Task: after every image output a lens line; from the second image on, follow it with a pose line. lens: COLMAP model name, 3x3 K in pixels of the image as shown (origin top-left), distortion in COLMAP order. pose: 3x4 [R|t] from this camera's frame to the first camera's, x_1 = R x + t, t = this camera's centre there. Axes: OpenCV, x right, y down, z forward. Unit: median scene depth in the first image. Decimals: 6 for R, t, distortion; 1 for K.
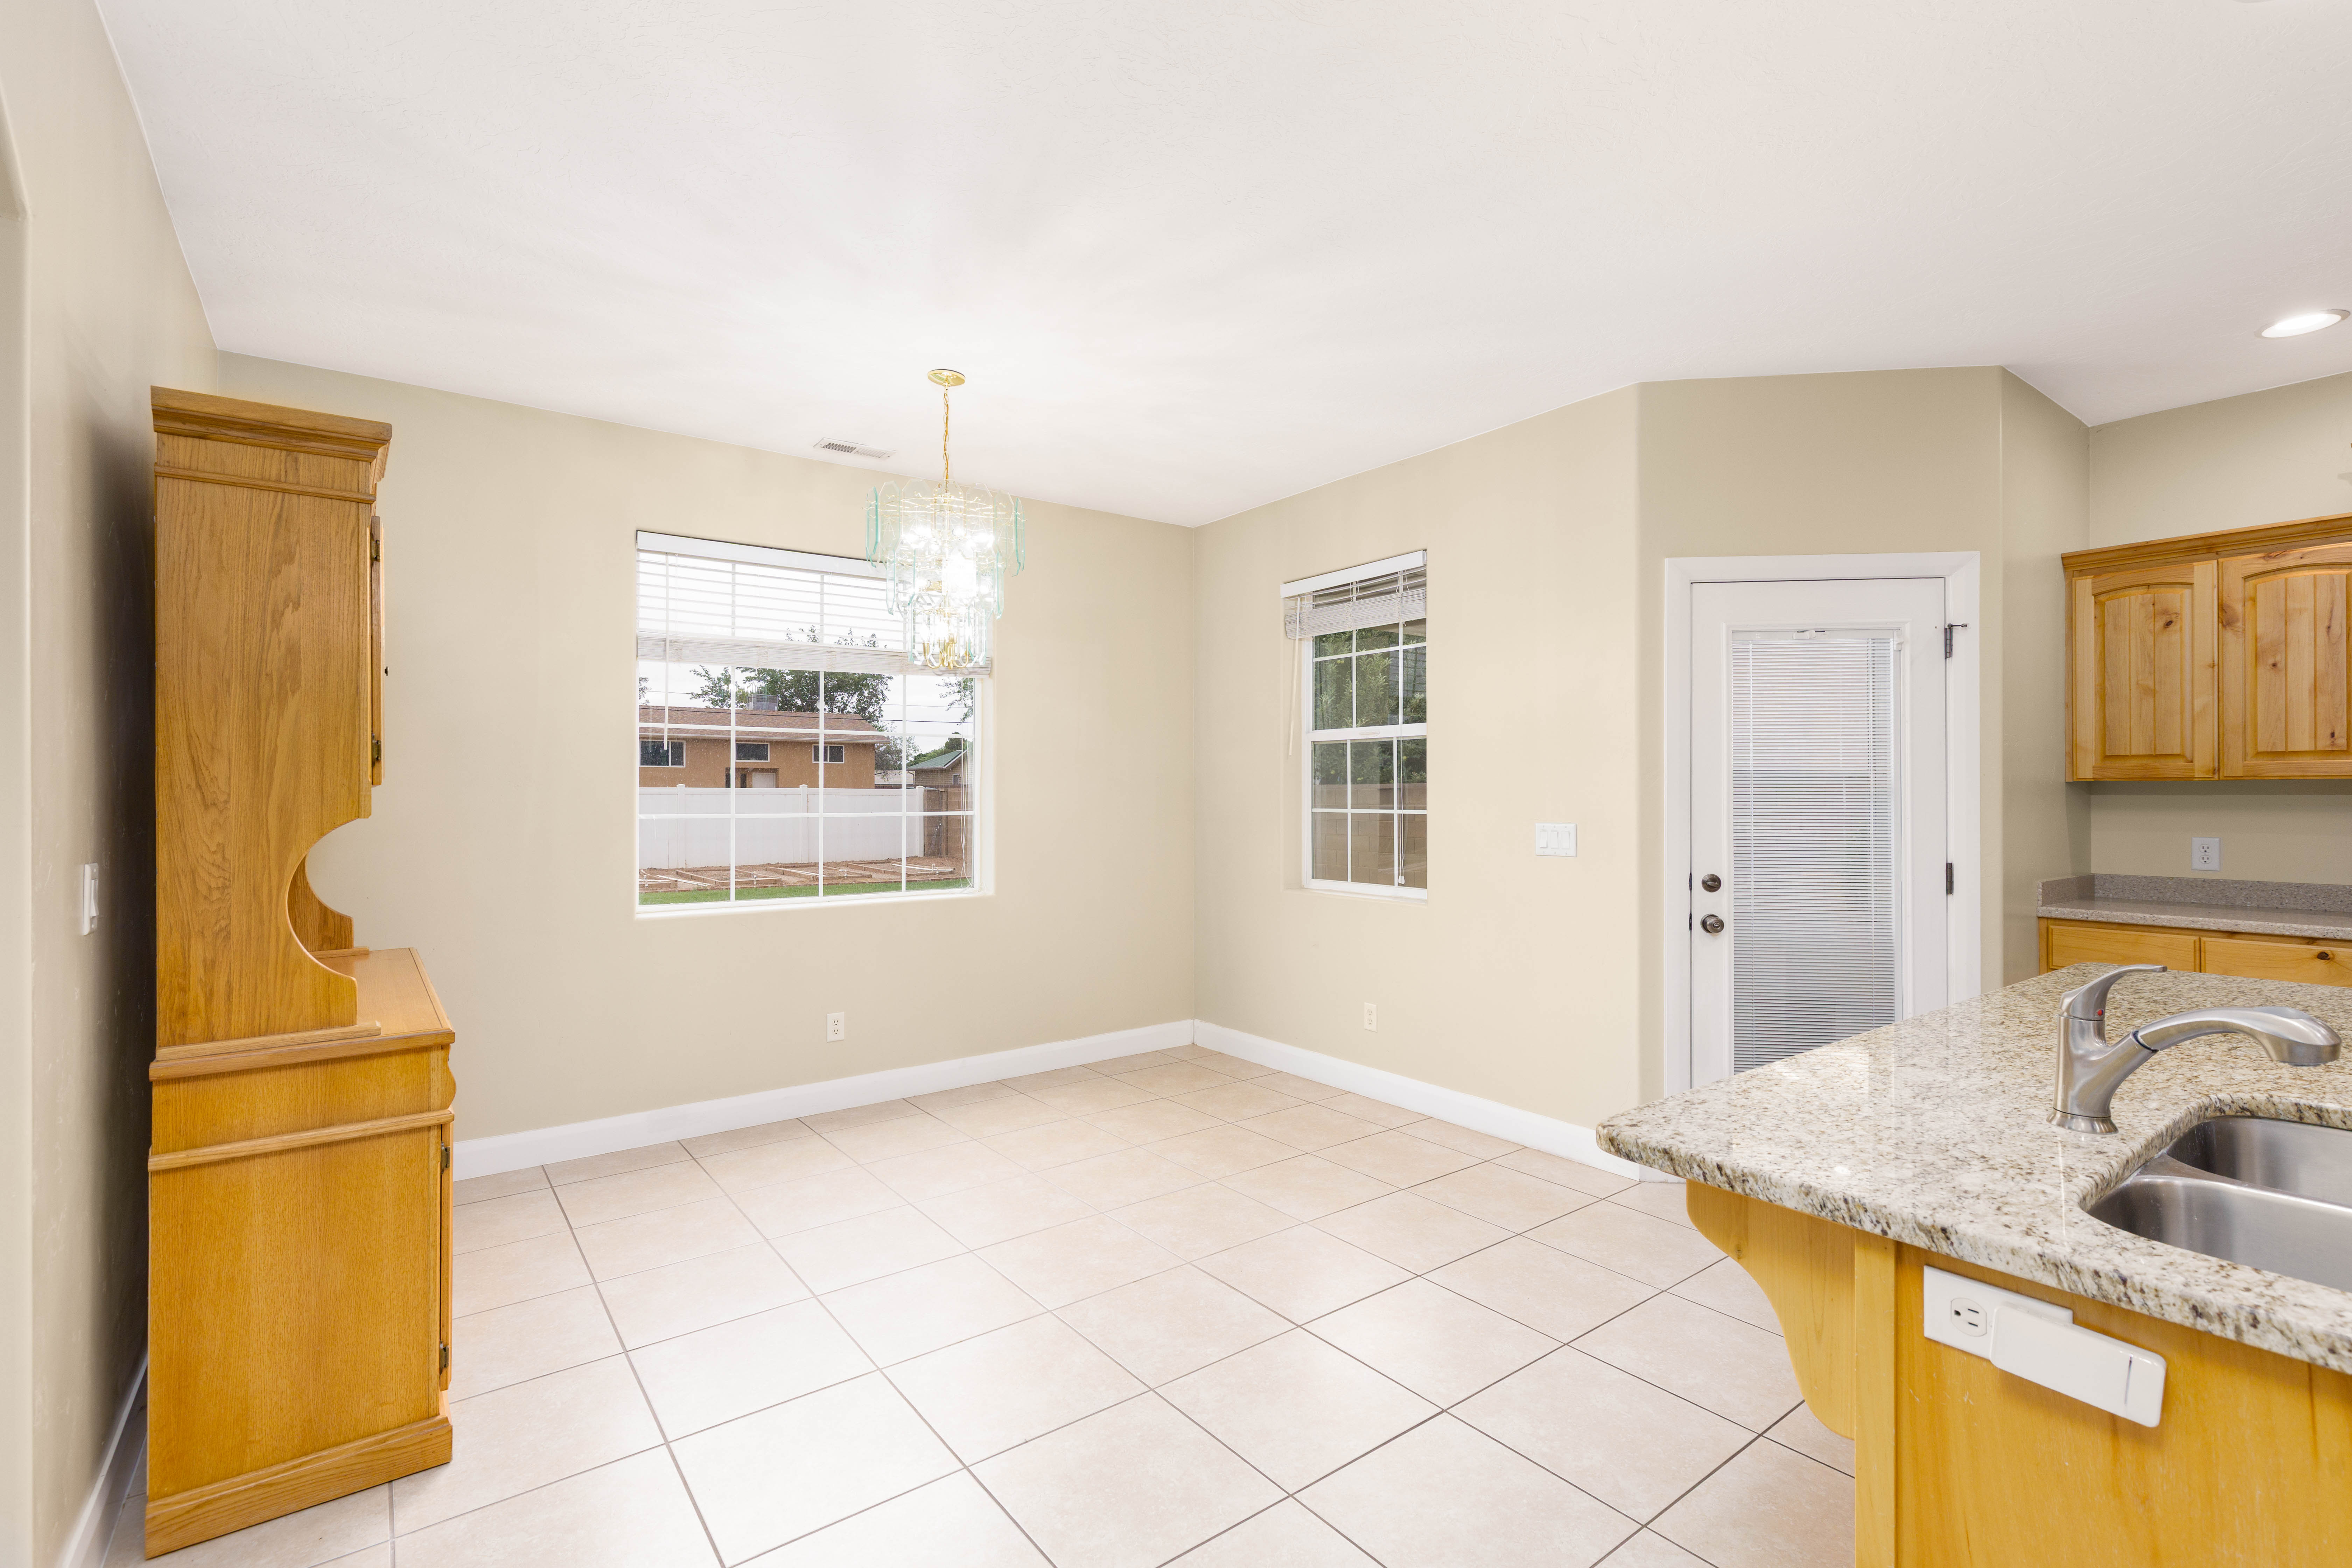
lens RADIAL K [[1076.5, 0, 1163.1], [0, 1076.5, 782.5], [0, 0, 1]] dist [0.007273, -0.003003]
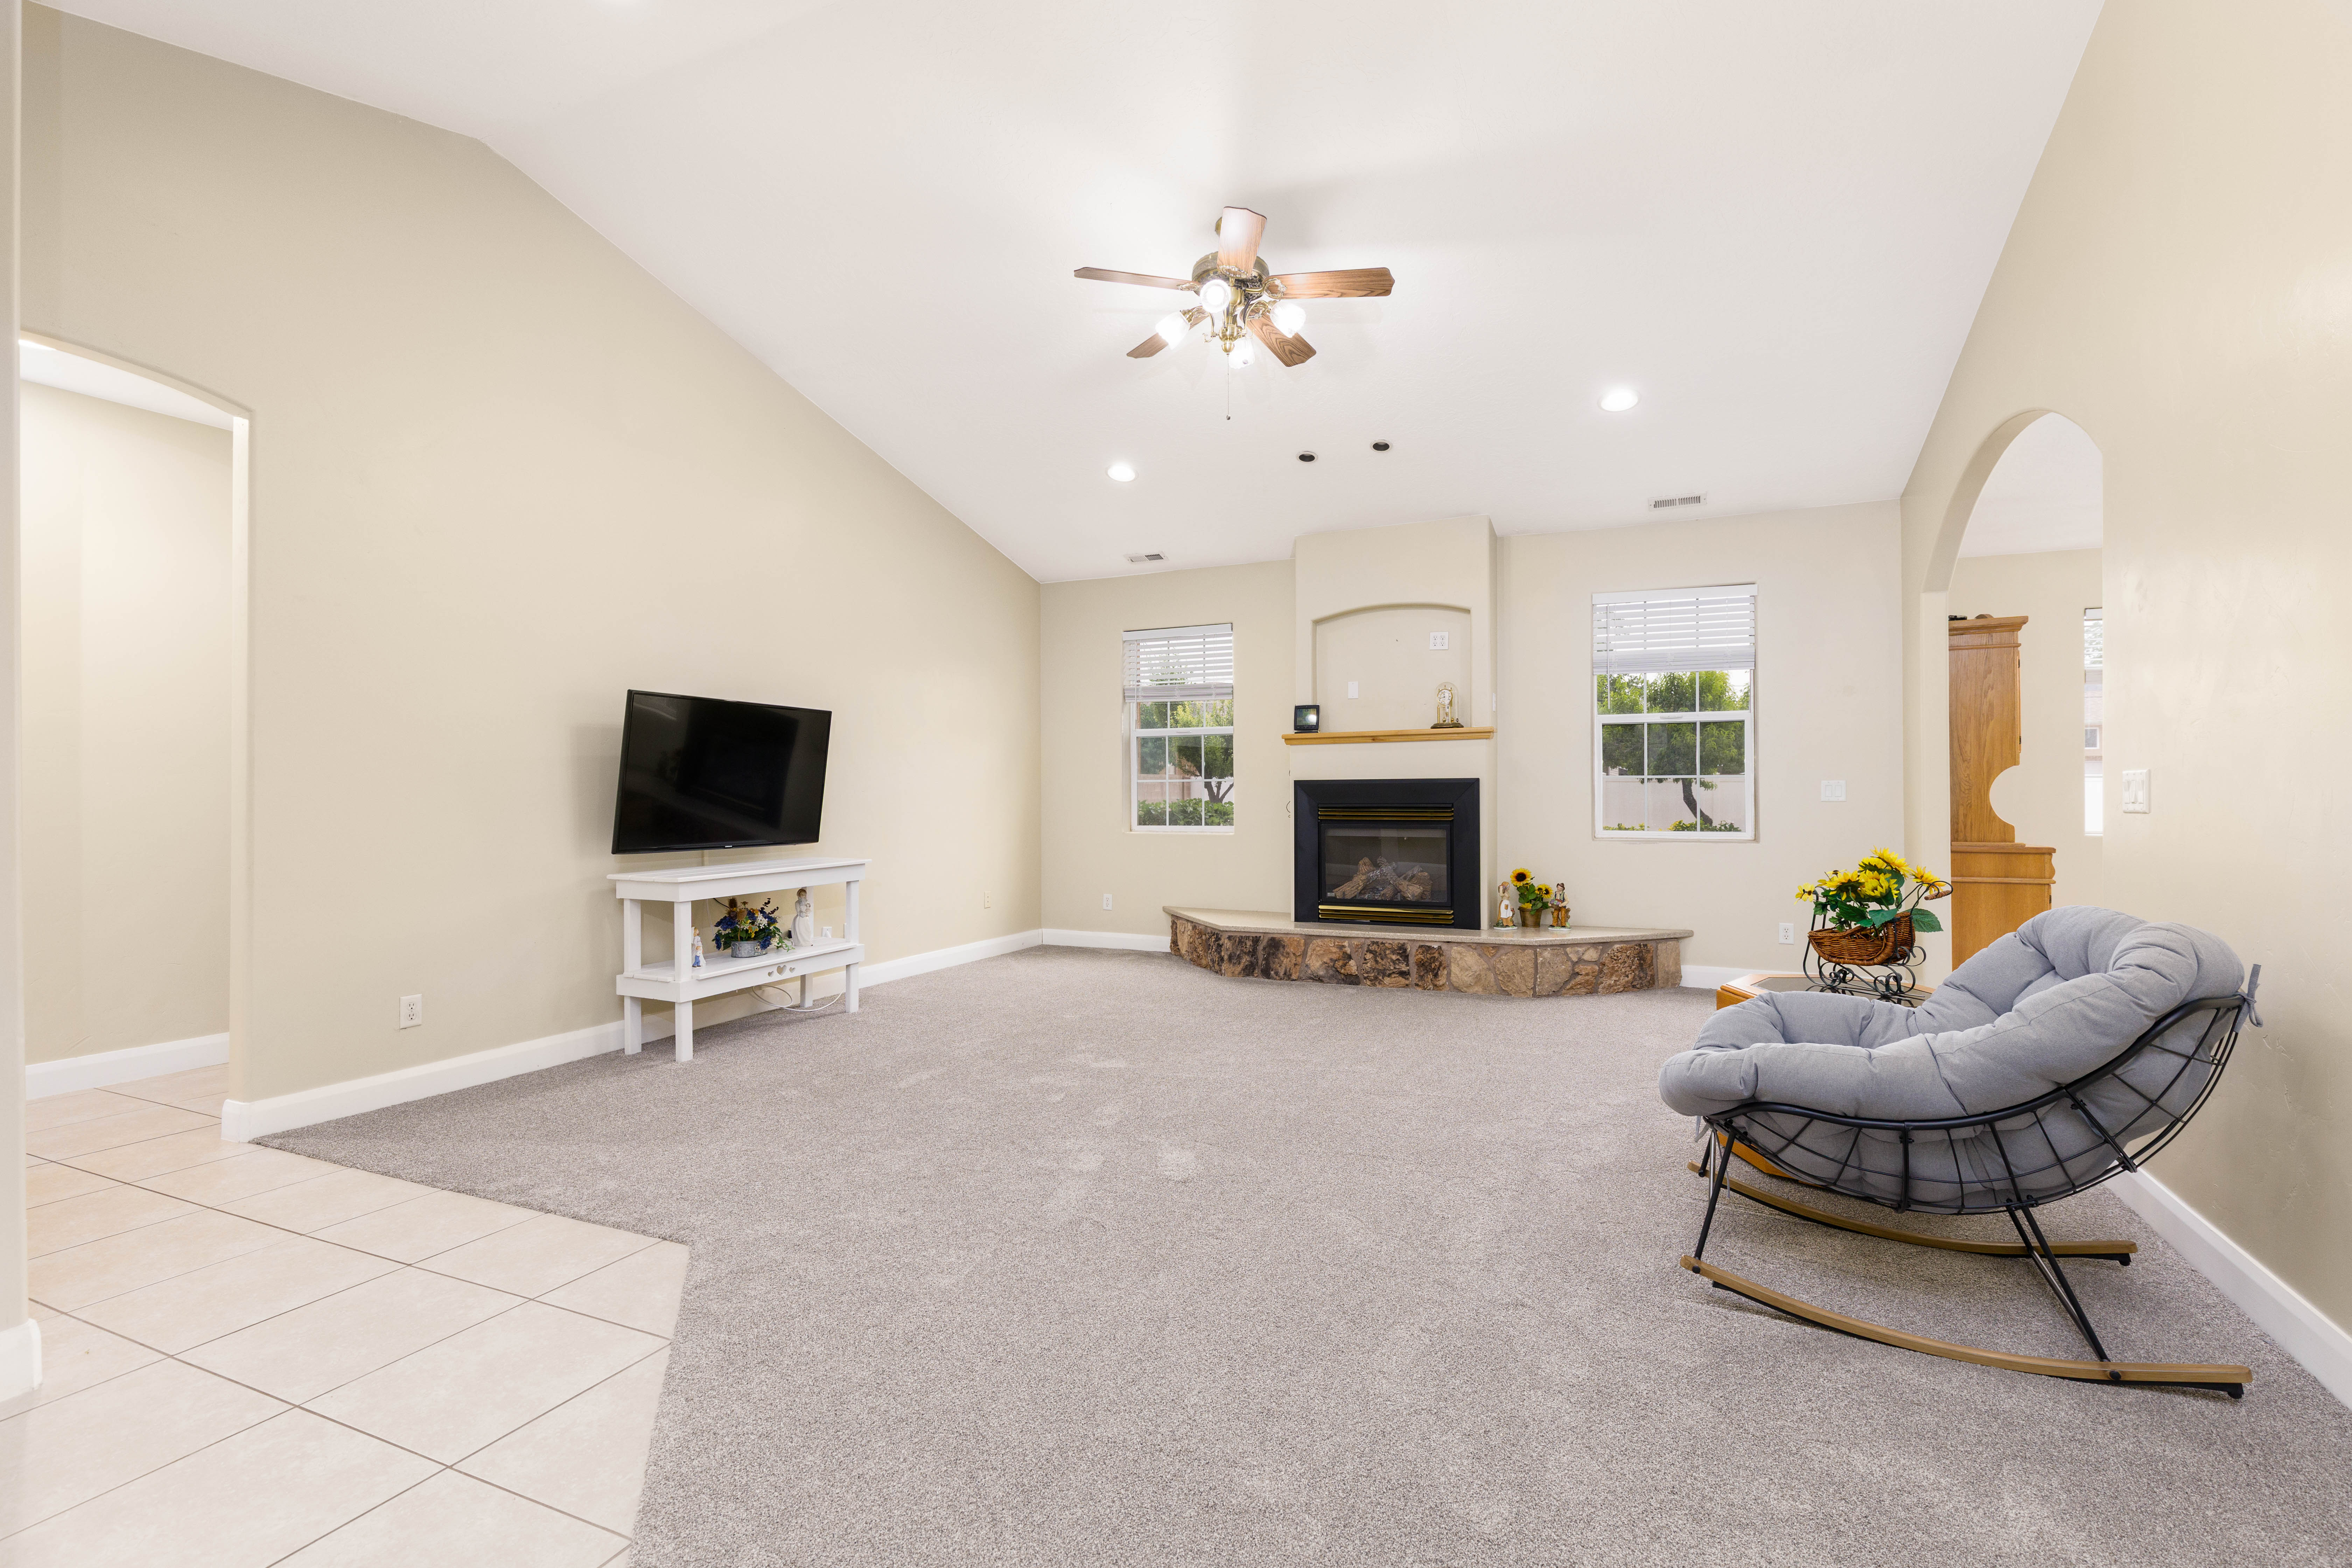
lens RADIAL K [[1076.5, 0, 1181.0], [0, 1076.5, 780.5], [0, 0, 1]] dist [0.007273, -0.003003]
pose [[0.245054, -0.008918, -0.969468, 1.361624], [0.010765, 0.999921, -0.006477, 0.066252], [0.969450, -0.008850, 0.245131, -1.686175]]
